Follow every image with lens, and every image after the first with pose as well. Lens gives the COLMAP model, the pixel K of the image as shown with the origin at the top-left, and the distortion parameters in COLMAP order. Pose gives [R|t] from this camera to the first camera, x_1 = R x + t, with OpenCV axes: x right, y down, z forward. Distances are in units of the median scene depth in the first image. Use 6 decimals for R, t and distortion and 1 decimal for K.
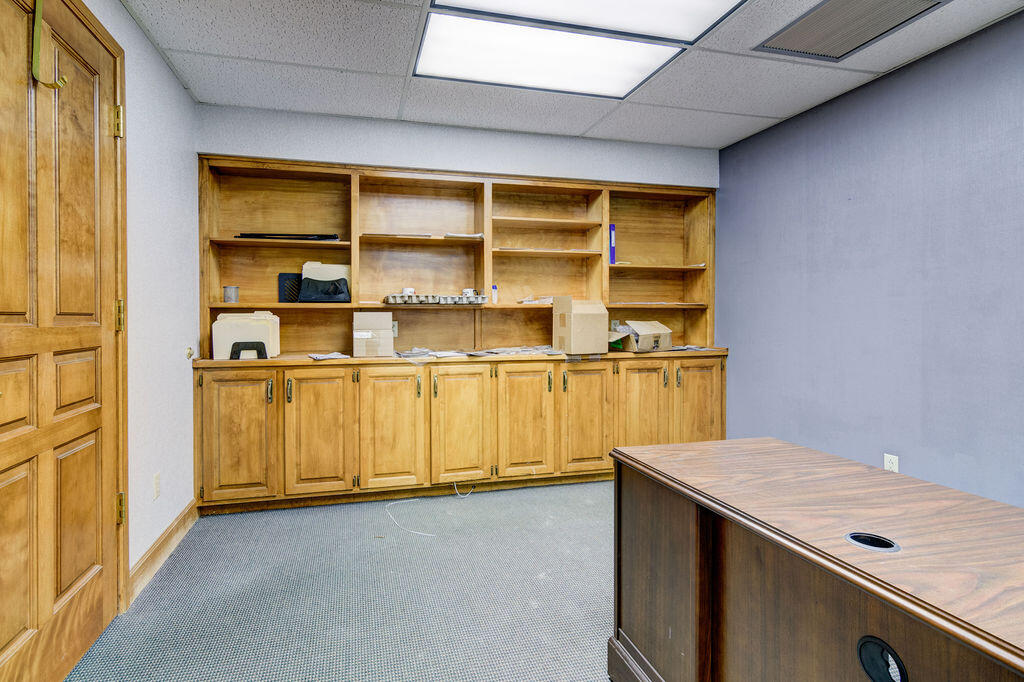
lens RADIAL K [[535.4, 0, 507.8], [0, 535.4, 328.1], [0, 0, 1]] dist [0.004966, 0.001115]
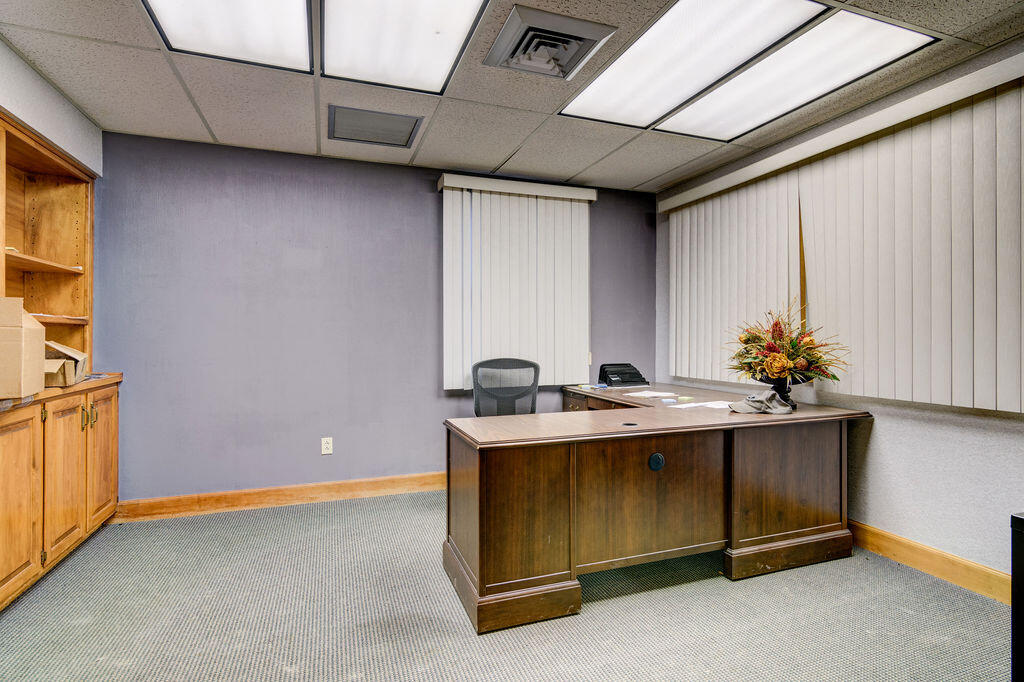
lens RADIAL K [[510.2, 0, 510.6], [0, 510.2, 334.7], [0, 0, 1]] dist [-0.000980, 0.006628]
pose [[-0.081917, 0.003740, 0.996632, -0.437061], [0.018610, 0.999824, -0.002222, -0.009059], [-0.996465, 0.018366, -0.081972, 0.457568]]
